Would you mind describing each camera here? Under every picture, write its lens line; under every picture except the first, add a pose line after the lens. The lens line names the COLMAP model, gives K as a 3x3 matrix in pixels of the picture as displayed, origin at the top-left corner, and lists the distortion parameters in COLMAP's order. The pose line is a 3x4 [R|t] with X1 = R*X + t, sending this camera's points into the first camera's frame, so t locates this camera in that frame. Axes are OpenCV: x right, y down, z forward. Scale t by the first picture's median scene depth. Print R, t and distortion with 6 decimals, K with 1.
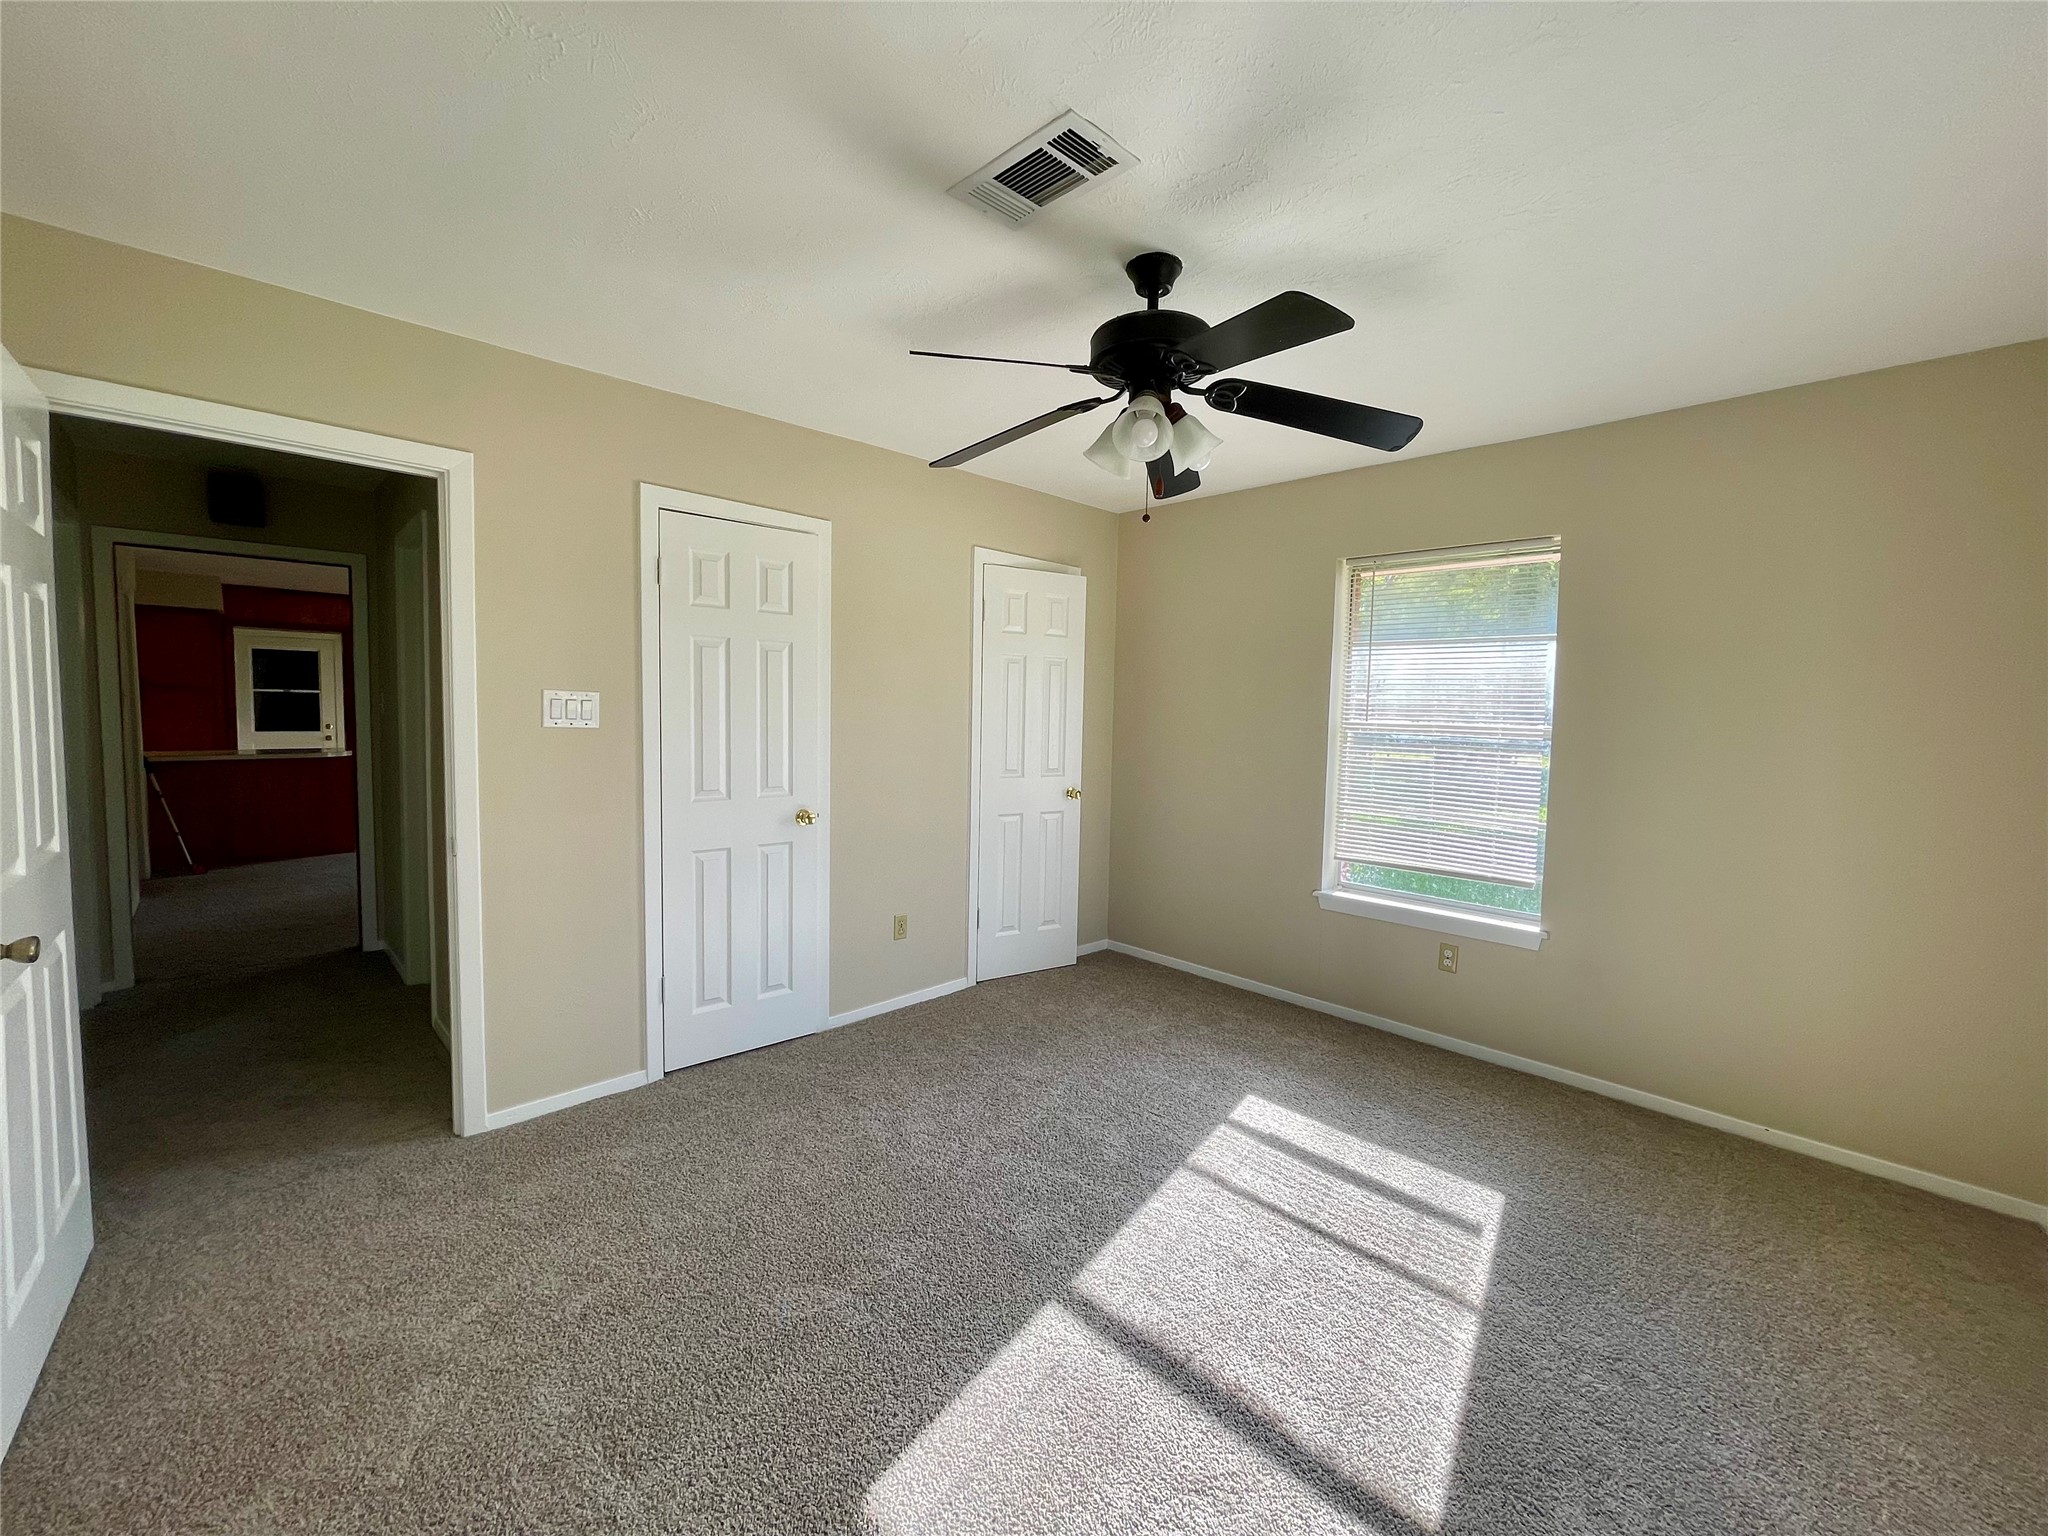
lens RADIAL K [[830.9, 0, 1022.4], [0, 830.9, 767.0], [0, 0, 1]] dist [-0.000193, -0.000015]
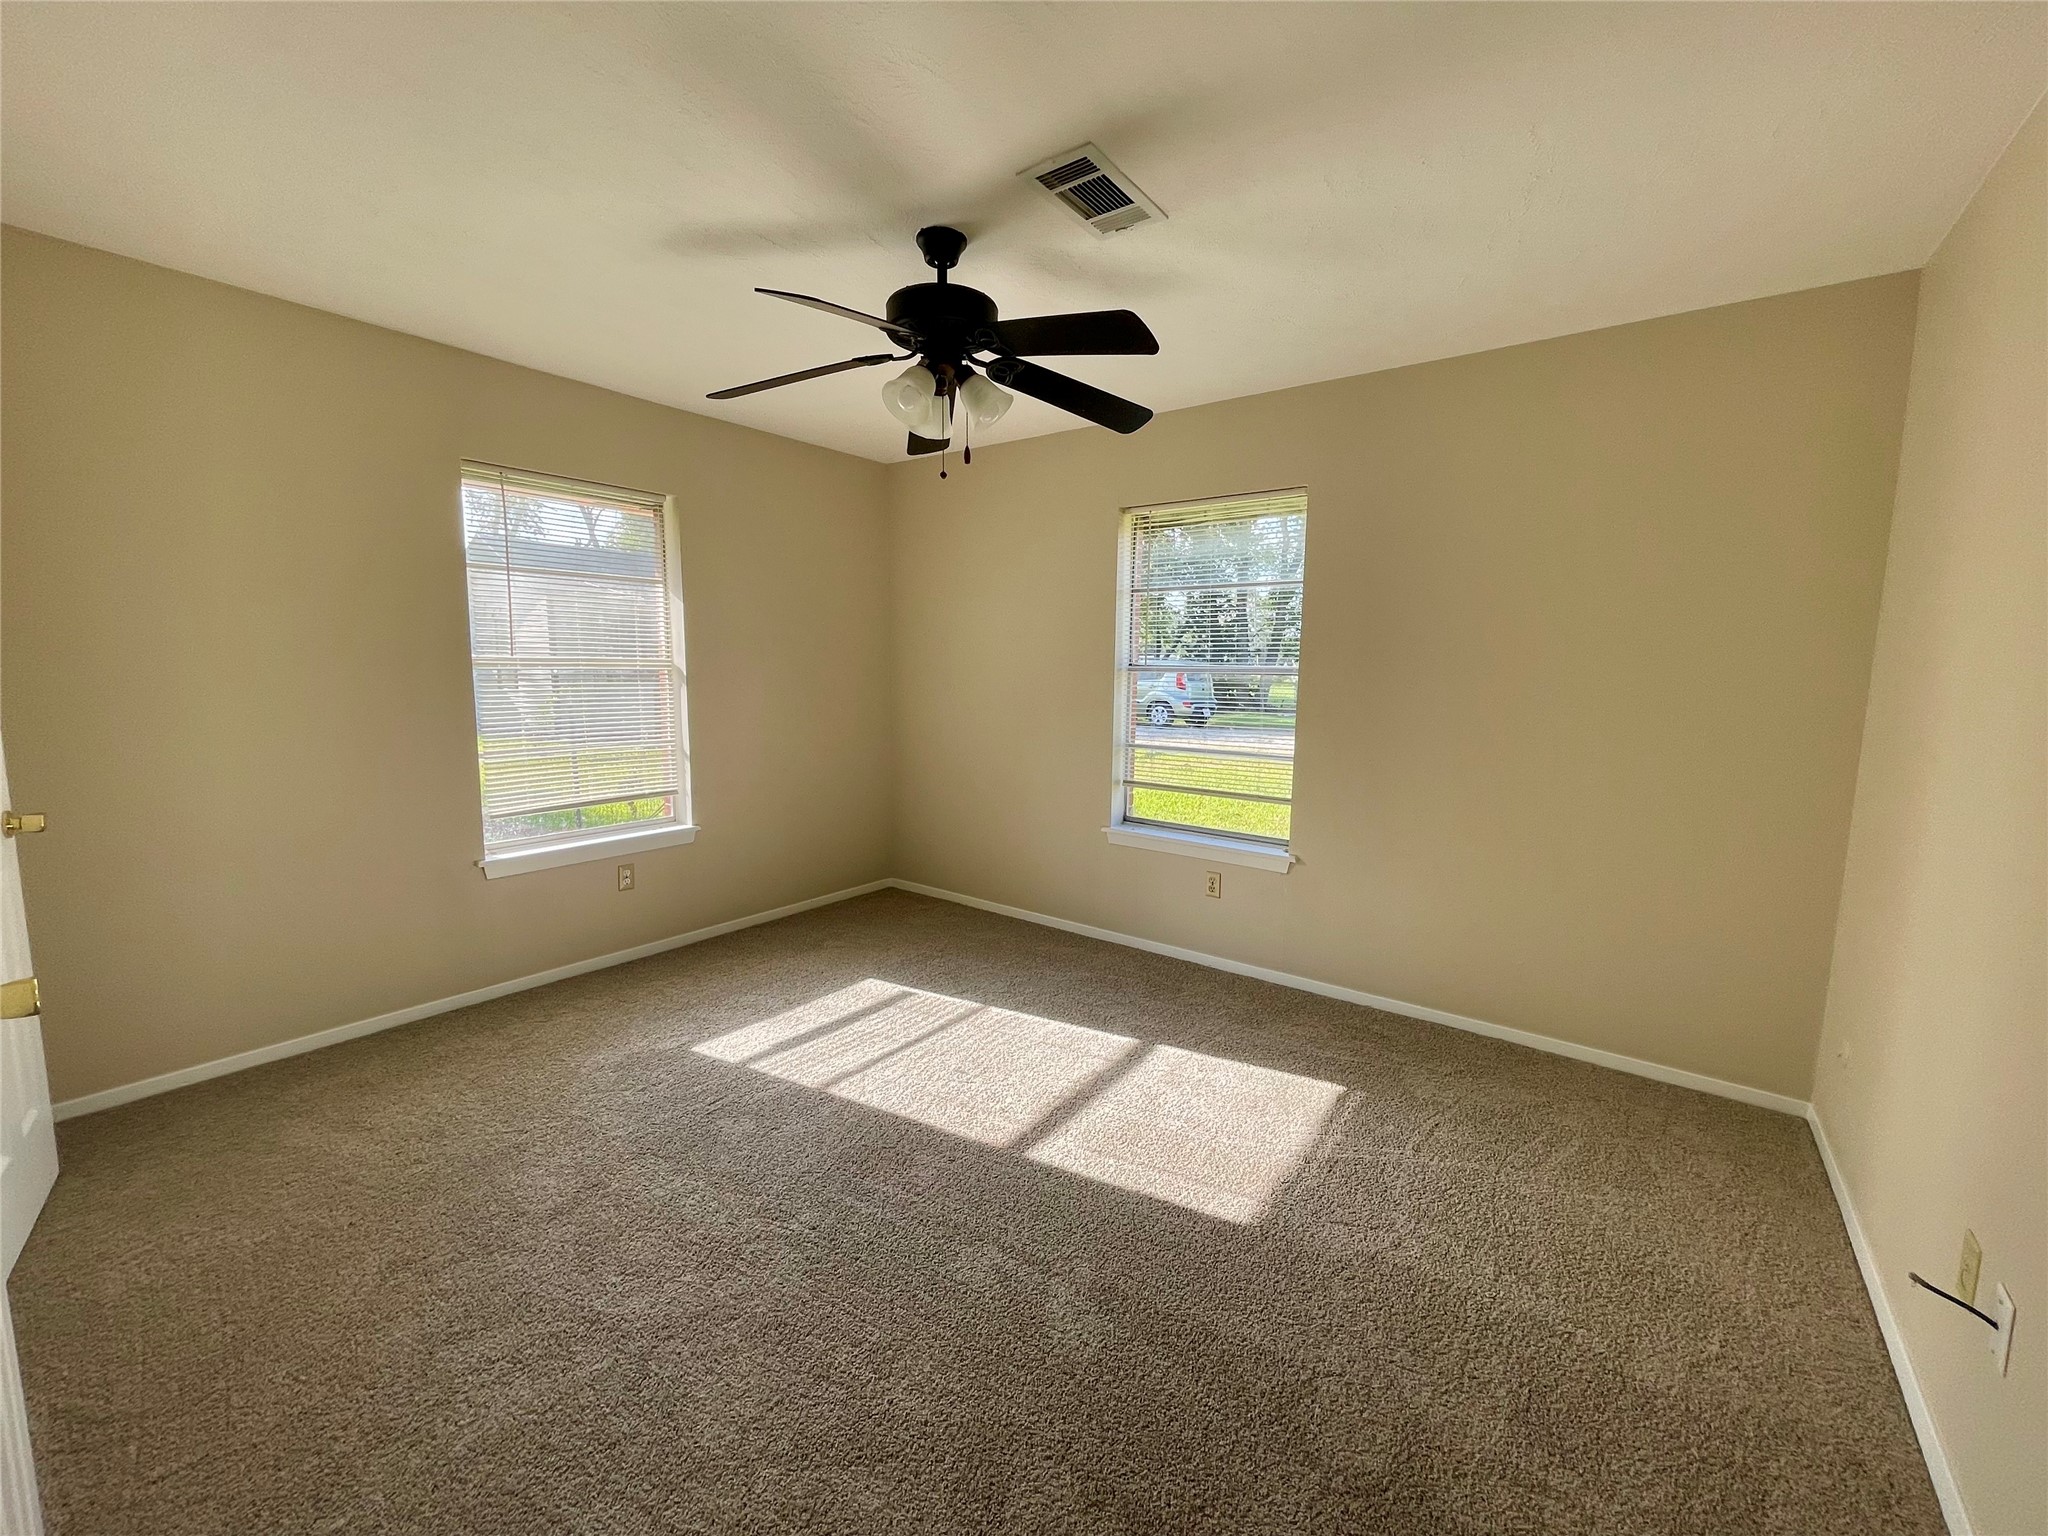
lens RADIAL K [[830.9, 0, 1022.8], [0, 830.9, 764.6], [0, 0, 1]] dist [-0.000193, -0.000015]
pose [[-0.149591, -0.148419, 0.977545, -0.808282], [0.059133, 0.985557, 0.158684, -0.071570], [-0.986978, 0.081542, -0.138654, 0.872055]]
